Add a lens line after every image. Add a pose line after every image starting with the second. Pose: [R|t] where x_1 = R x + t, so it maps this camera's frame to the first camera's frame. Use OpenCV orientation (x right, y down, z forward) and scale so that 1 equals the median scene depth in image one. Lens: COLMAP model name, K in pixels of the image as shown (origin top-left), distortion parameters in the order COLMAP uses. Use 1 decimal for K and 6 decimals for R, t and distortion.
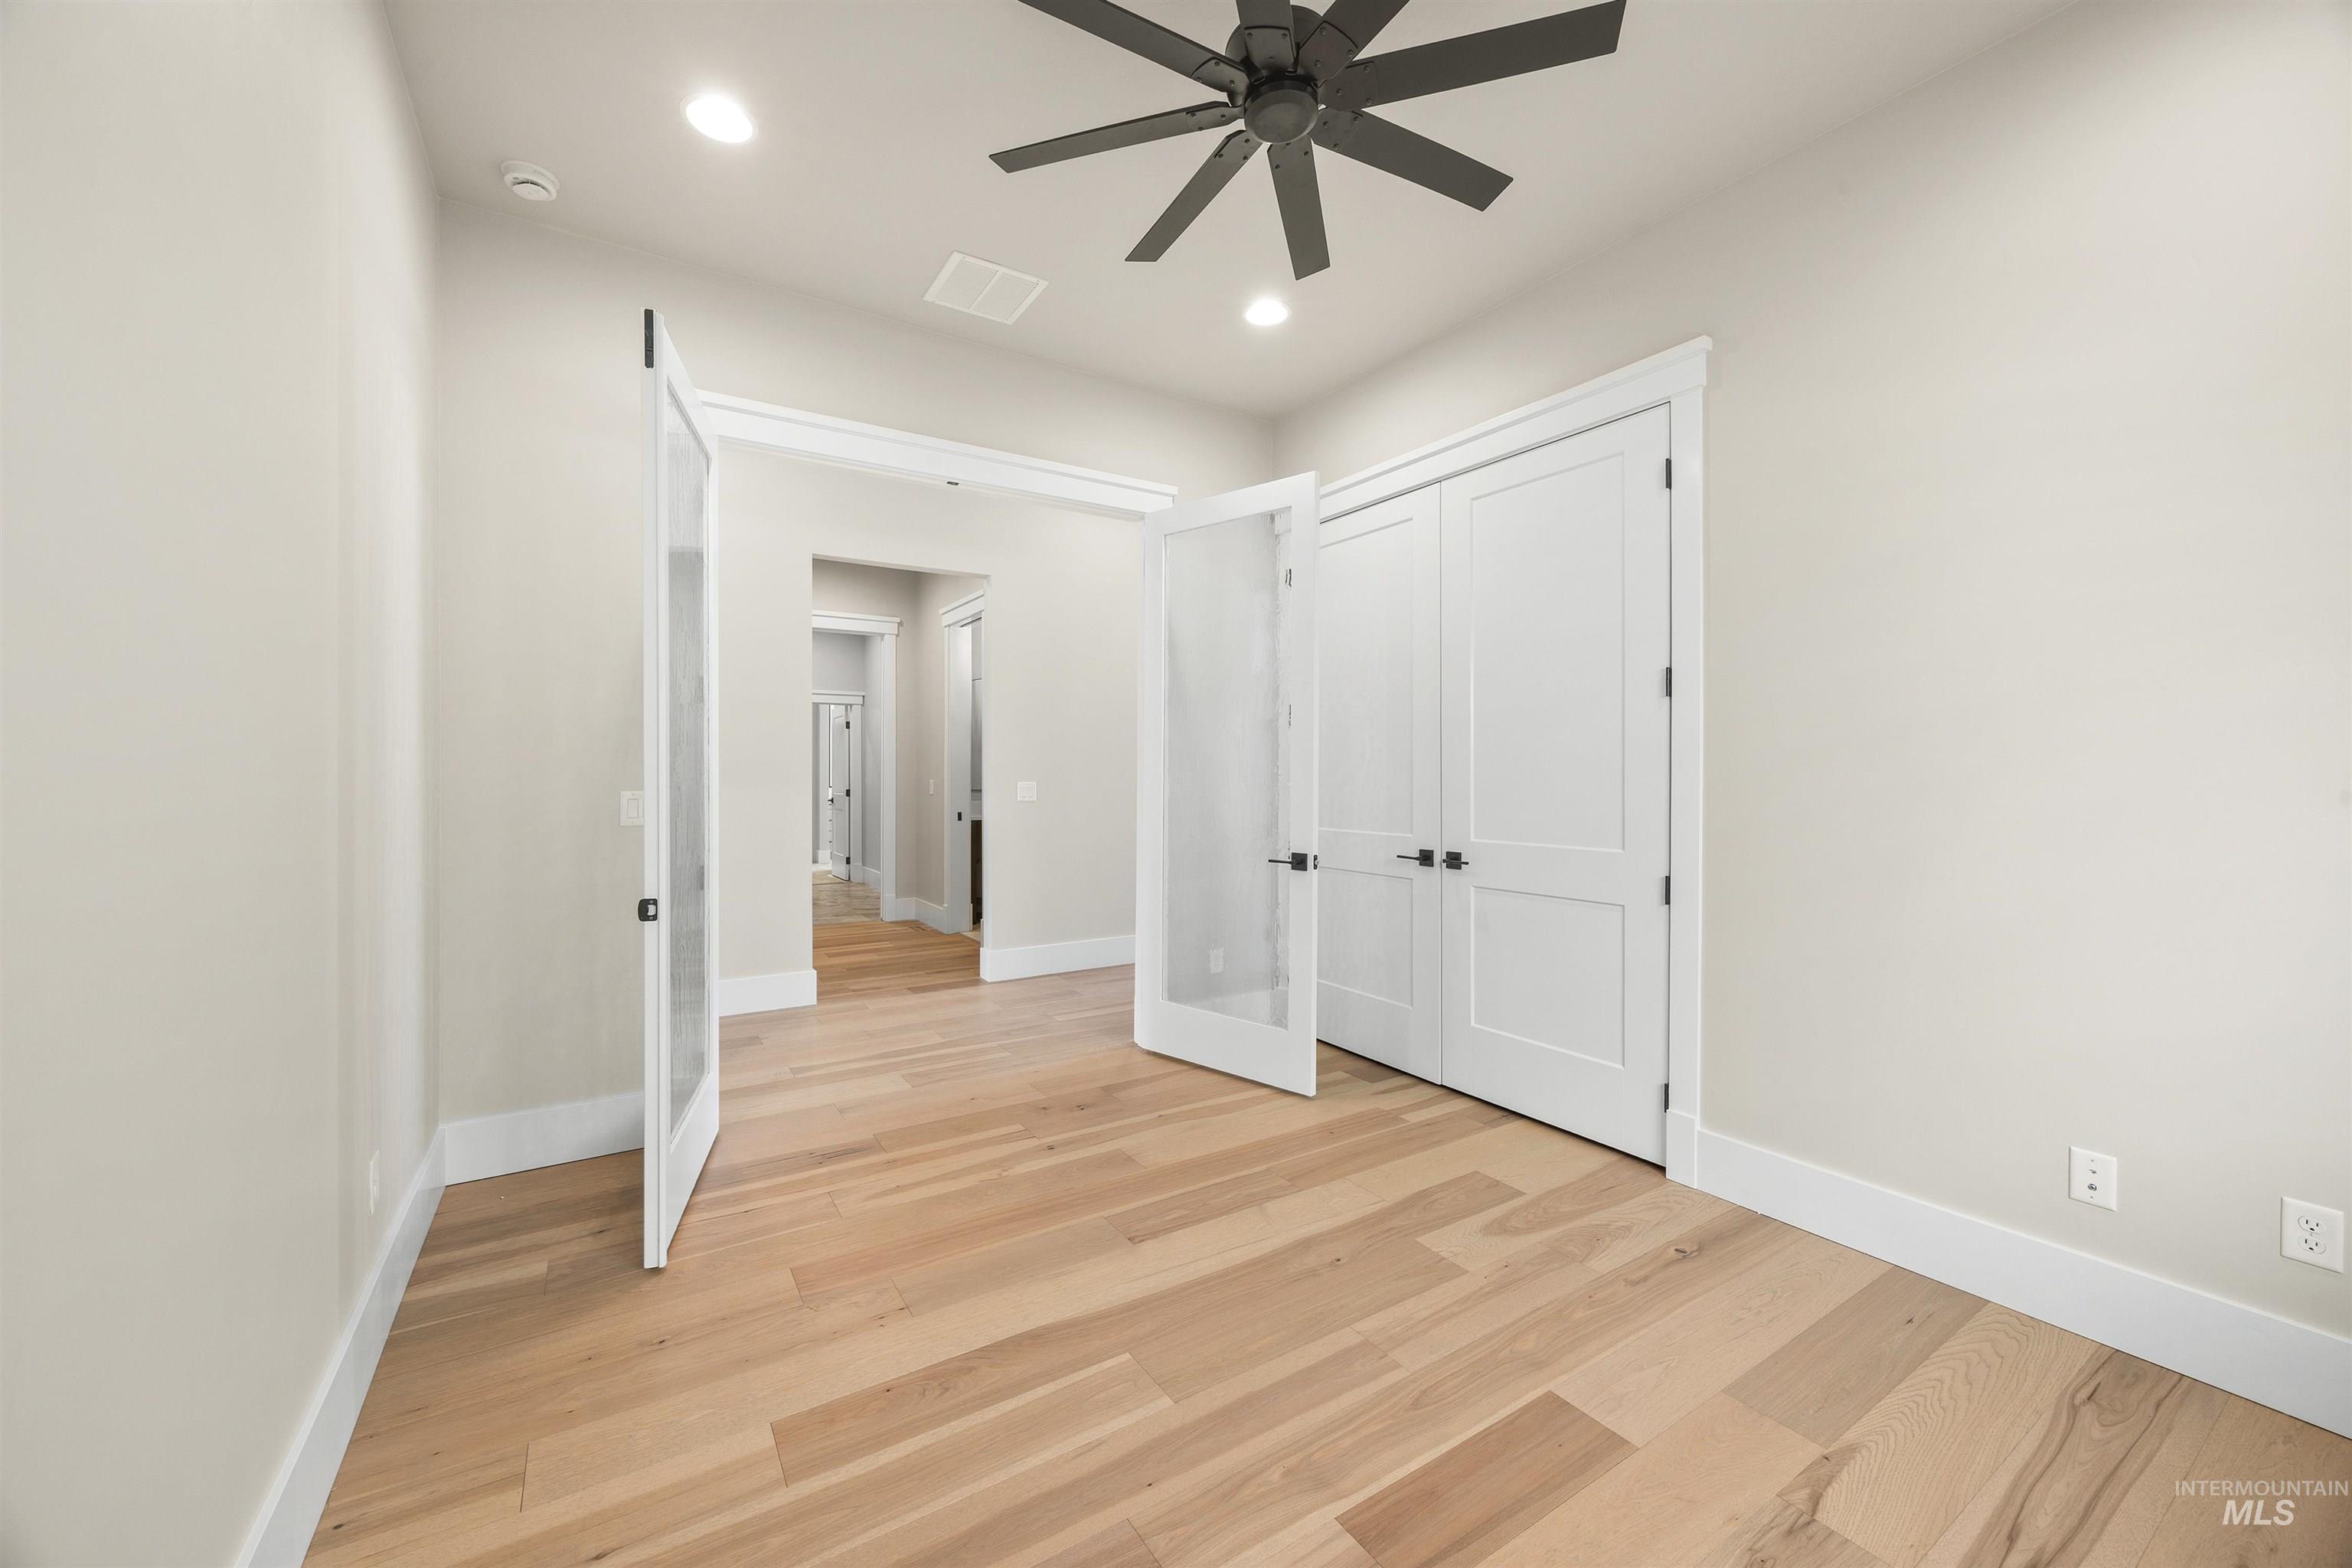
lens RADIAL K [[888.1, 0, 1167.4], [0, 888.1, 777.5], [0, 0, 1]] dist [0.009615, 0.000148]
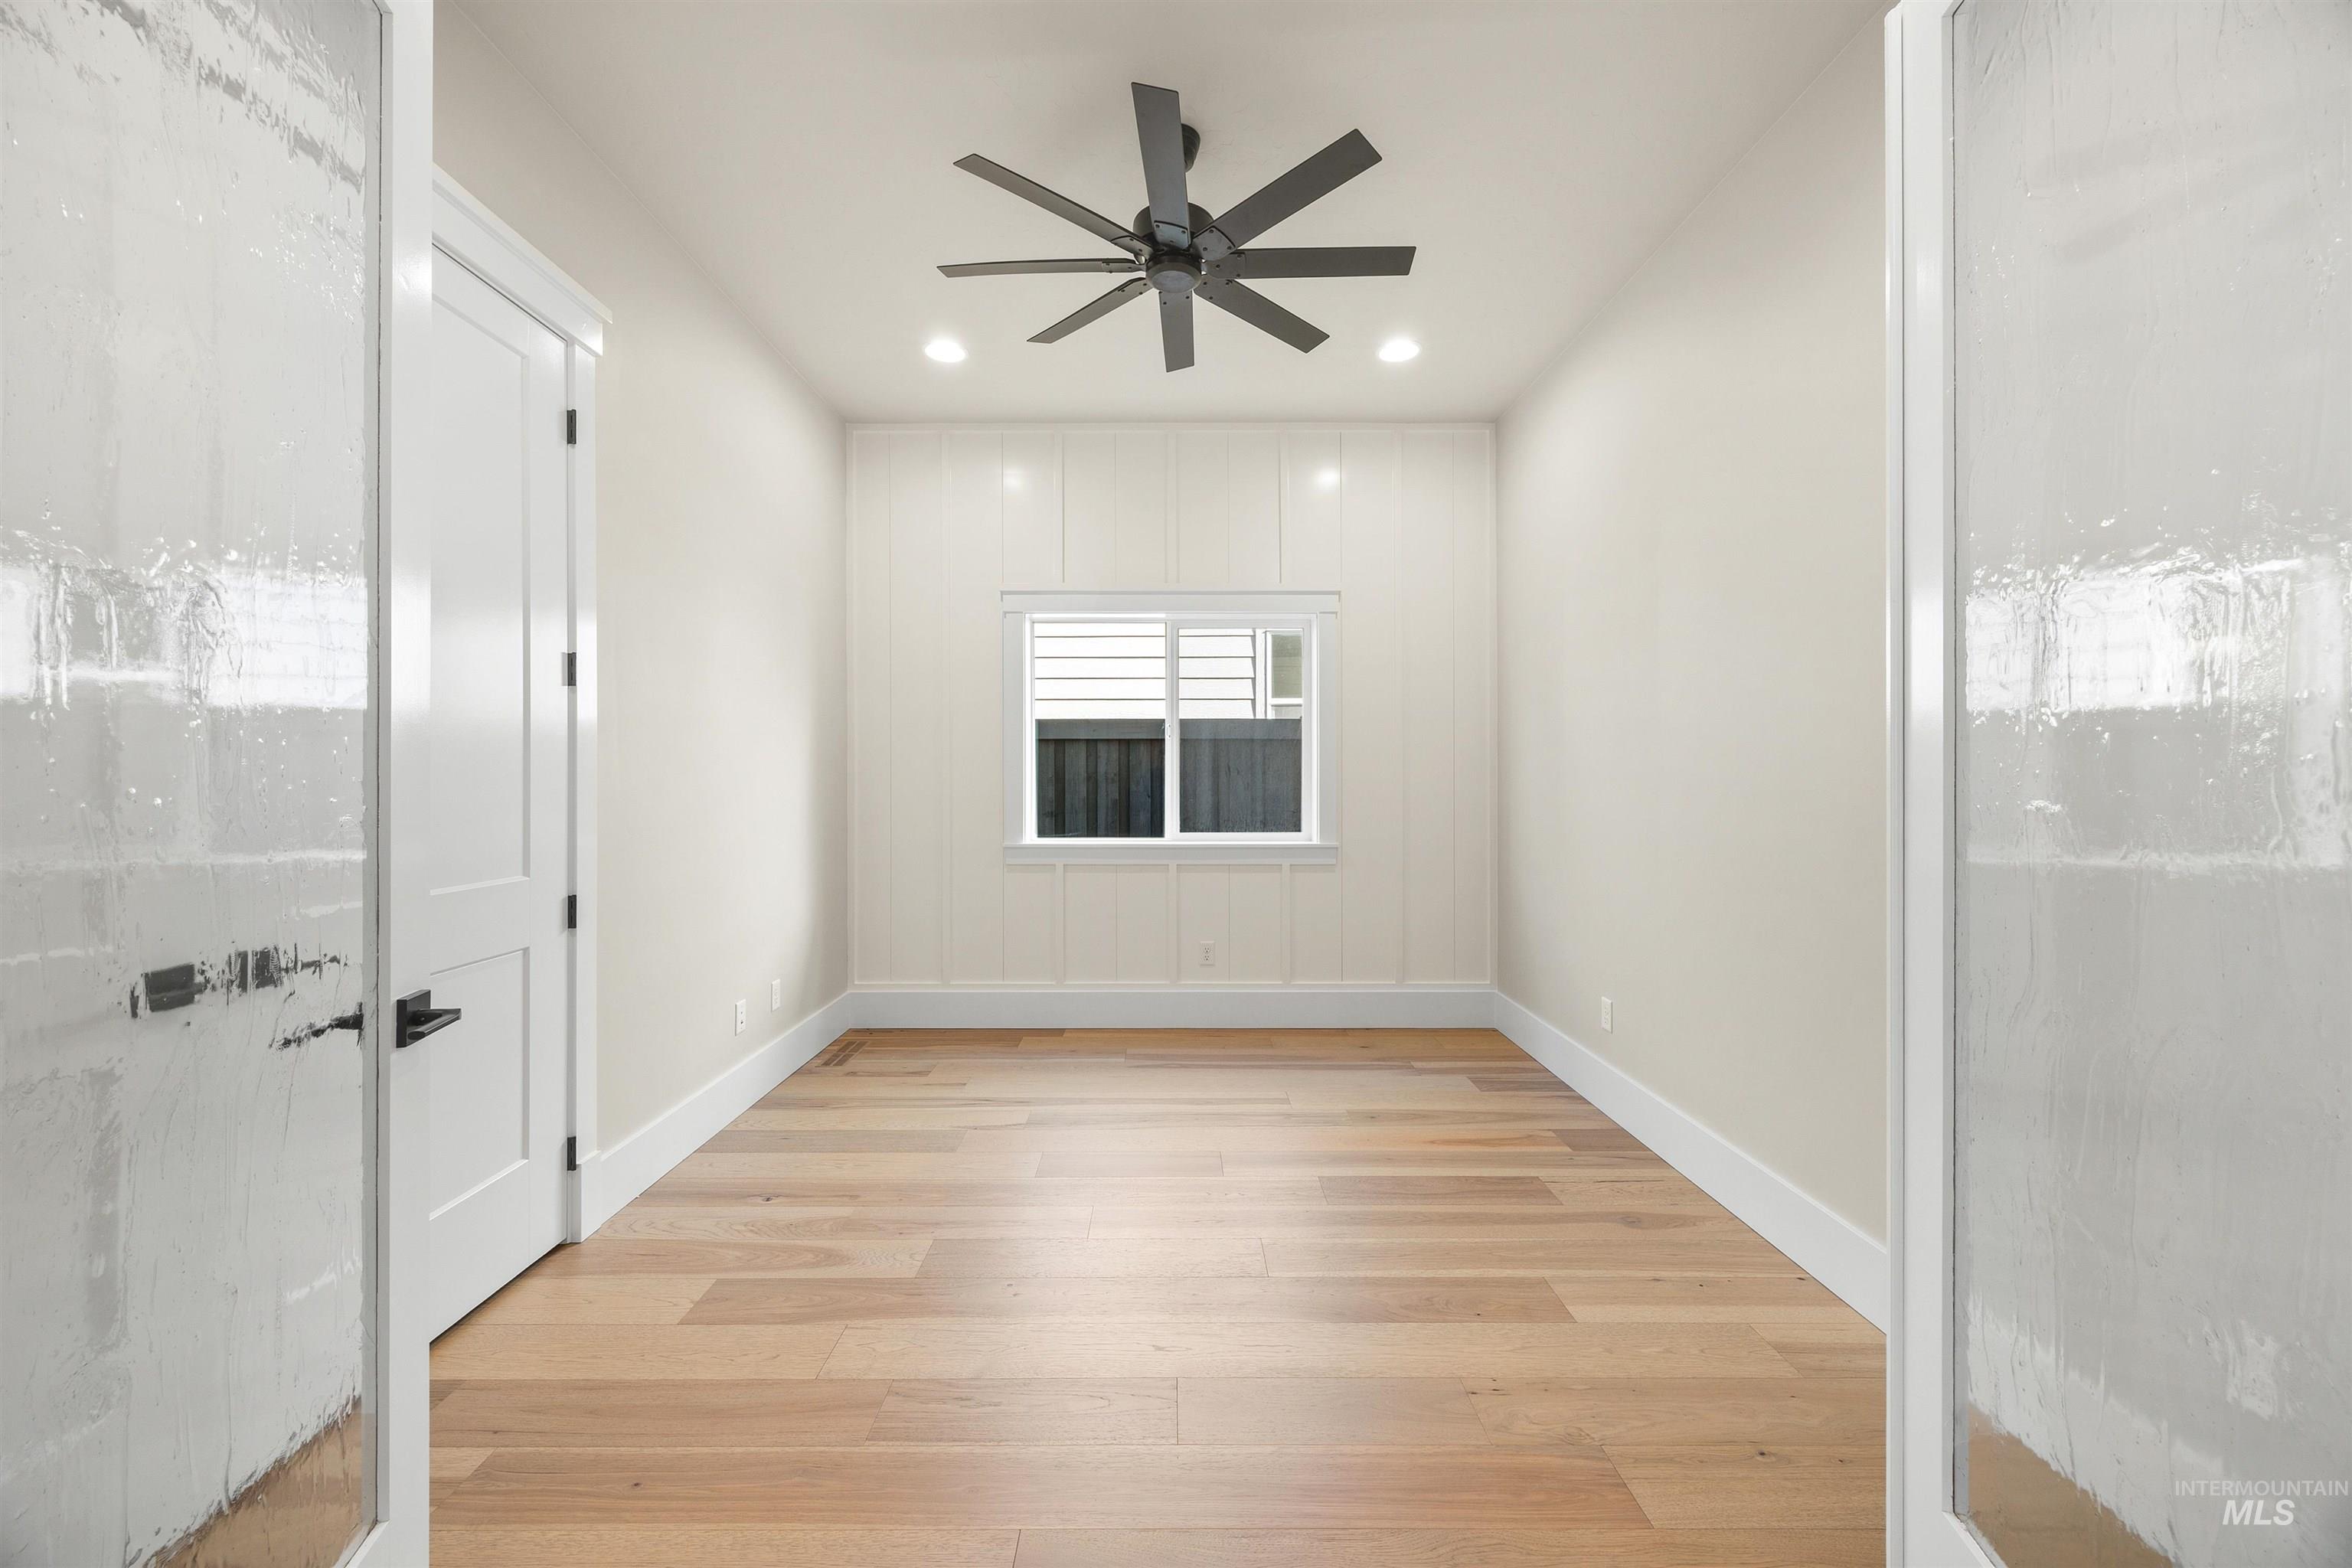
lens RADIAL K [[888.1, 0, 1169.8], [0, 888.1, 774.0], [0, 0, 1]] dist [0.009615, 0.000148]
pose [[-0.841625, -0.004182, 0.540047, -0.430260], [-0.001269, 0.999983, 0.005766, -0.012177], [-0.540062, 0.004168, -0.841615, 1.573879]]
